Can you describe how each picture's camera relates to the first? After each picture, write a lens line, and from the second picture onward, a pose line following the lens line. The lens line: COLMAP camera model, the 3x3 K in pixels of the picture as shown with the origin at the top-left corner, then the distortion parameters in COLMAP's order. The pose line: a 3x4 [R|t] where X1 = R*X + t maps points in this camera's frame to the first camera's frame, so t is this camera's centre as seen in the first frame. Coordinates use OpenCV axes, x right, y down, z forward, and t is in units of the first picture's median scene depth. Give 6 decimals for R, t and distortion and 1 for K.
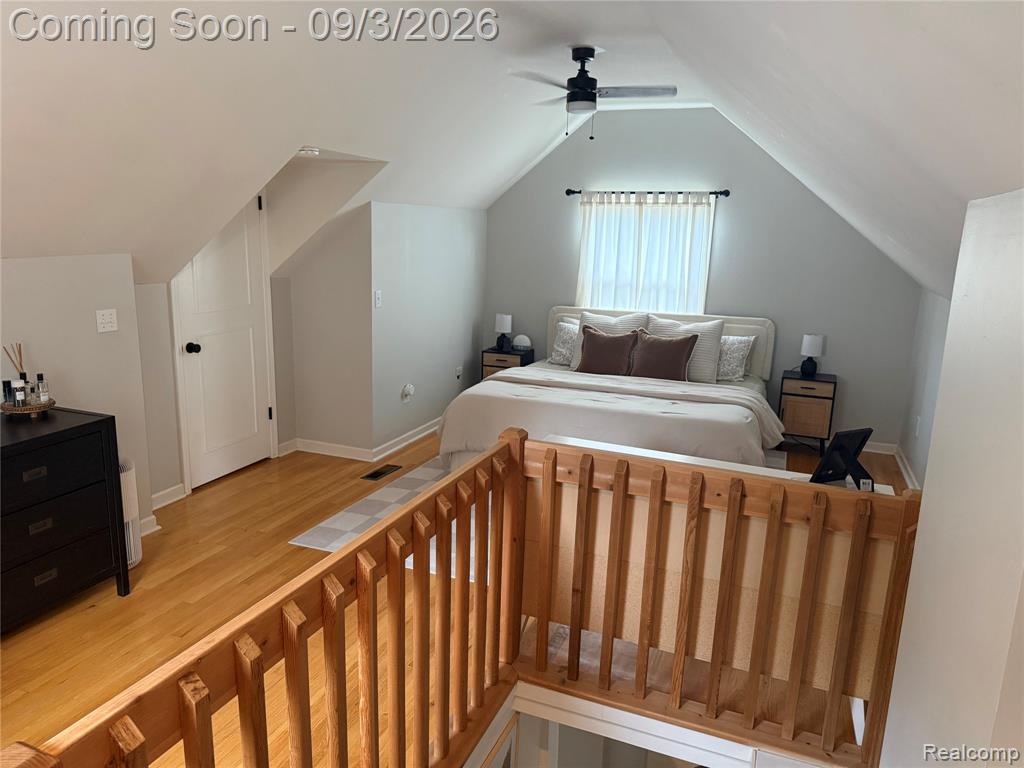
lens RADIAL K [[705.3, 0, 512.0], [0, 705.3, 384.0], [0, 0, 1]] dist [0.098734, -0.138557]
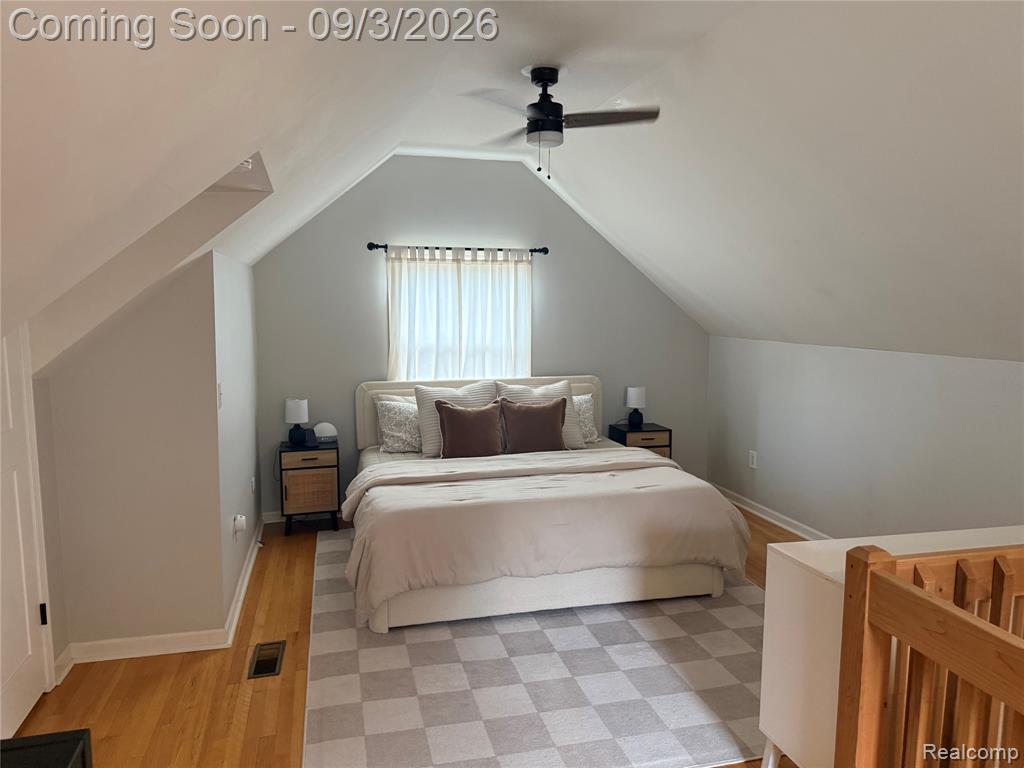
lens RADIAL K [[705.3, 0, 512.0], [0, 705.3, 384.0], [0, 0, 1]] dist [0.098734, -0.138557]
pose [[0.812258, -0.093725, 0.575719, -0.299746], [0.146911, 0.988060, -0.046419, -0.050518], [-0.564494, 0.122284, 0.816329, 0.261249]]
